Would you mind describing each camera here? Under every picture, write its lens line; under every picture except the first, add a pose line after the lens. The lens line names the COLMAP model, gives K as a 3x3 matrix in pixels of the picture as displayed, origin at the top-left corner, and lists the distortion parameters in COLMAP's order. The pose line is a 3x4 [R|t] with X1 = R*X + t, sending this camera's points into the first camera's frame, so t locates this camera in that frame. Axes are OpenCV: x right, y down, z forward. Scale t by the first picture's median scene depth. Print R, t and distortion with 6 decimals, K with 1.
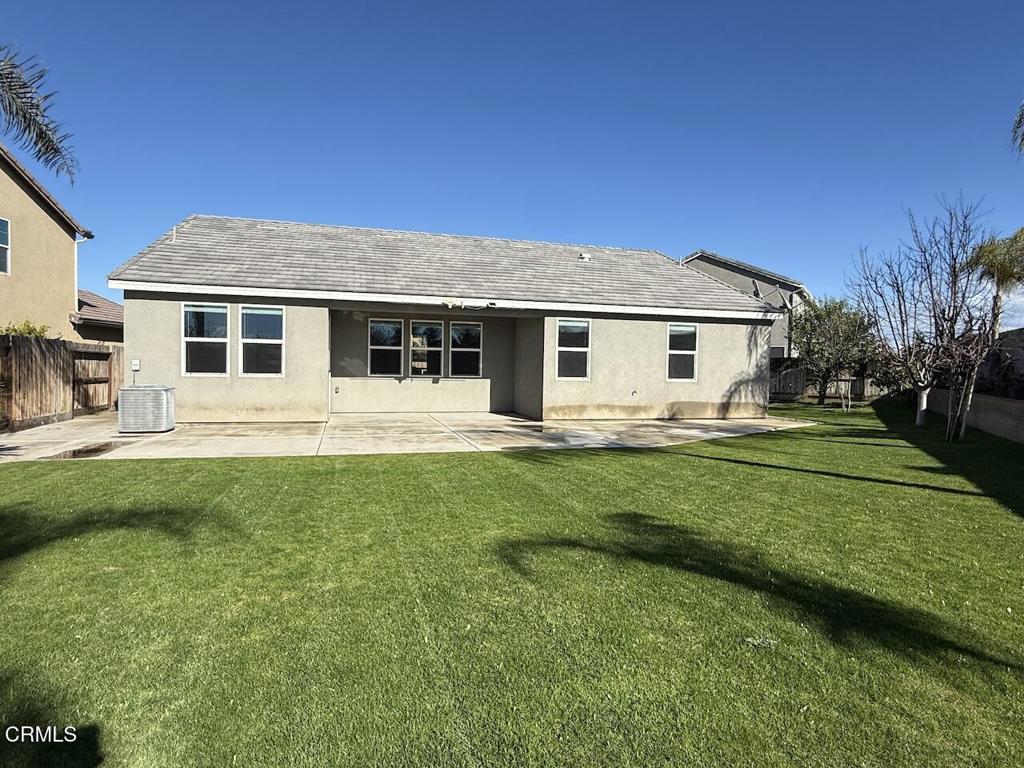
lens RADIAL K [[604.0, 0, 512.0], [0, 604.0, 384.0], [0, 0, 1]] dist [0.014710, 0.001228]
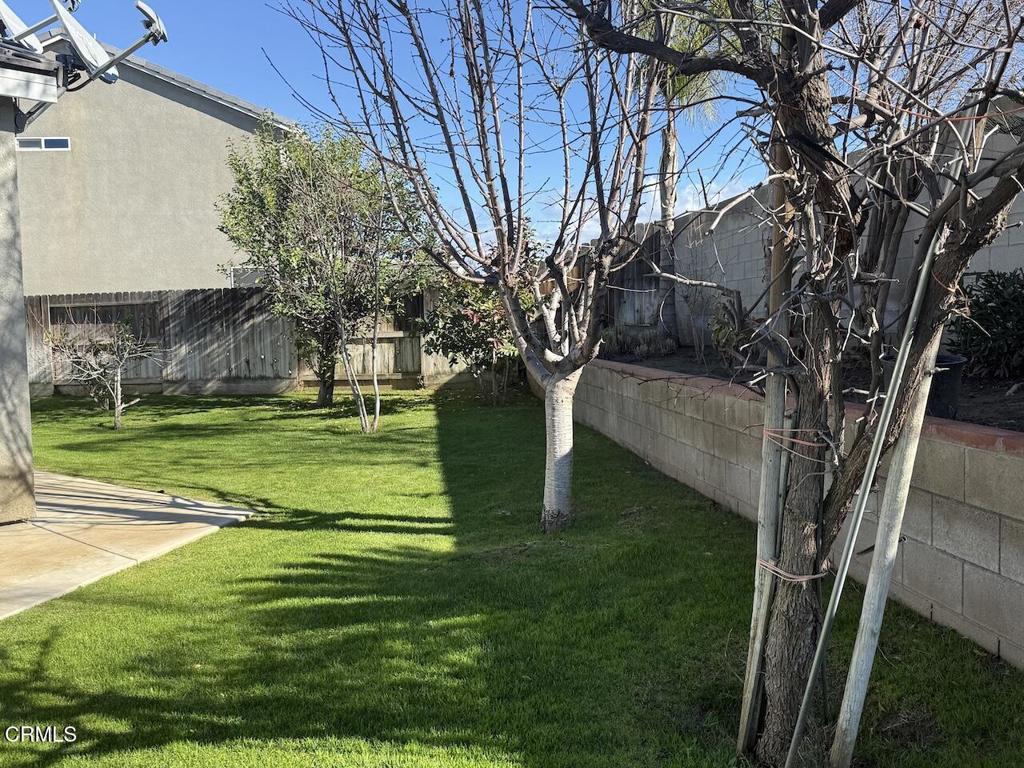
lens RADIAL K [[951.2, 0, 512.0], [0, 951.2, 384.0], [0, 0, 1]] dist [0.002537, 0.000022]
pose [[0.832865, -0.067535, 0.549340, 0.292453], [0.046730, 0.997564, 0.051790, -0.006053], [-0.551499, -0.017463, 0.833993, 0.450801]]
